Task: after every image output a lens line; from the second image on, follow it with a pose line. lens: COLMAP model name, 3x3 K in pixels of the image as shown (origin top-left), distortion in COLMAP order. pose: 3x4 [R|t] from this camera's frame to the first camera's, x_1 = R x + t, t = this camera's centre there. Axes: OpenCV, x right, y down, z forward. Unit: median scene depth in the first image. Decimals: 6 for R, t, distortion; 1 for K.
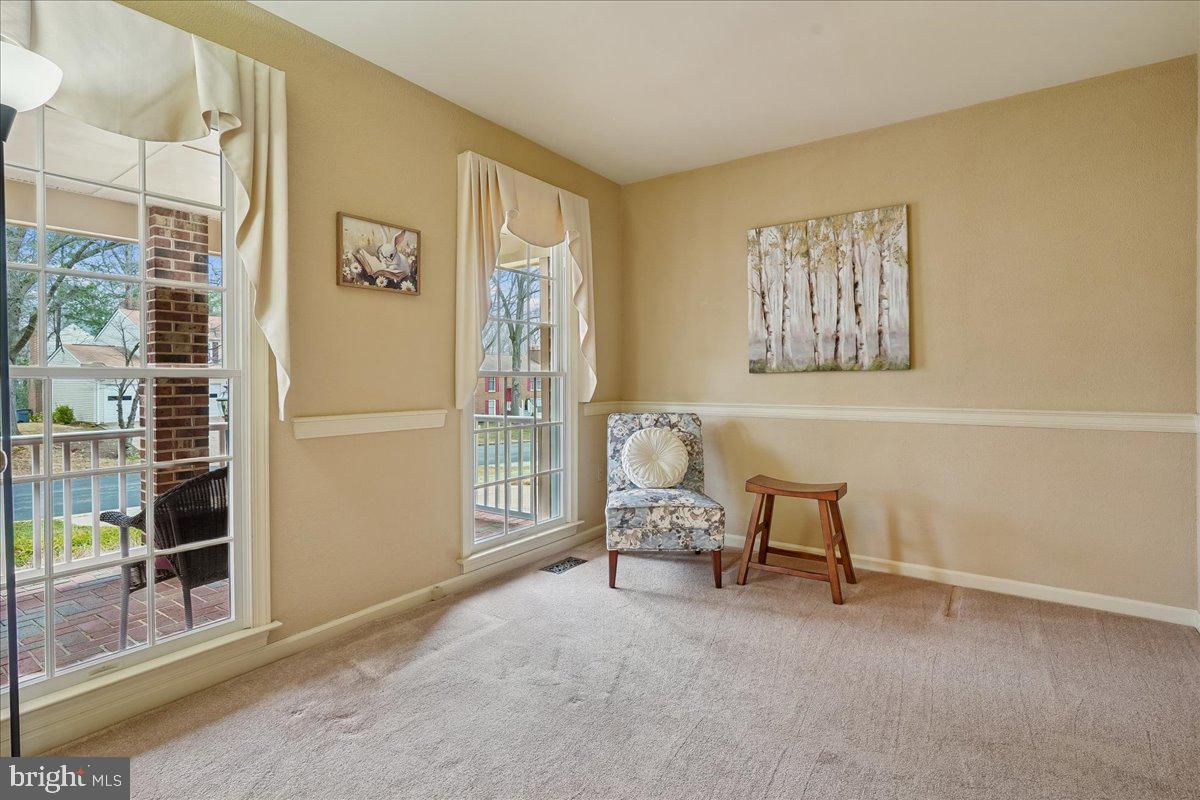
lens RADIAL K [[582.4, 0, 597.3], [0, 582.4, 388.1], [0, 0, 1]] dist [-0.006302, 0.002778]
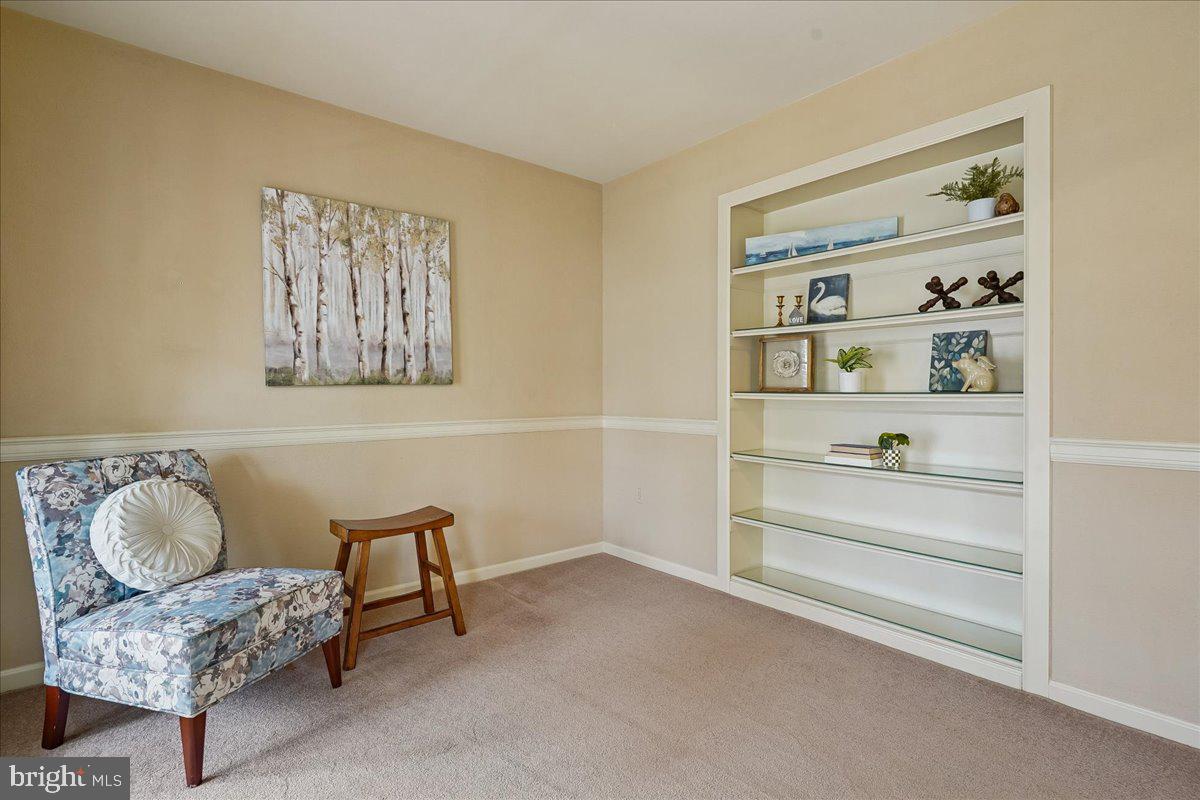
lens RADIAL K [[582.4, 0, 598.0], [0, 582.4, 399.1], [0, 0, 1]] dist [-0.006302, 0.002778]
pose [[0.255681, -0.012225, 0.966684, -0.362209], [0.016985, 0.999823, 0.008151, -0.008987], [-0.966612, 0.014335, 0.255843, 0.460448]]
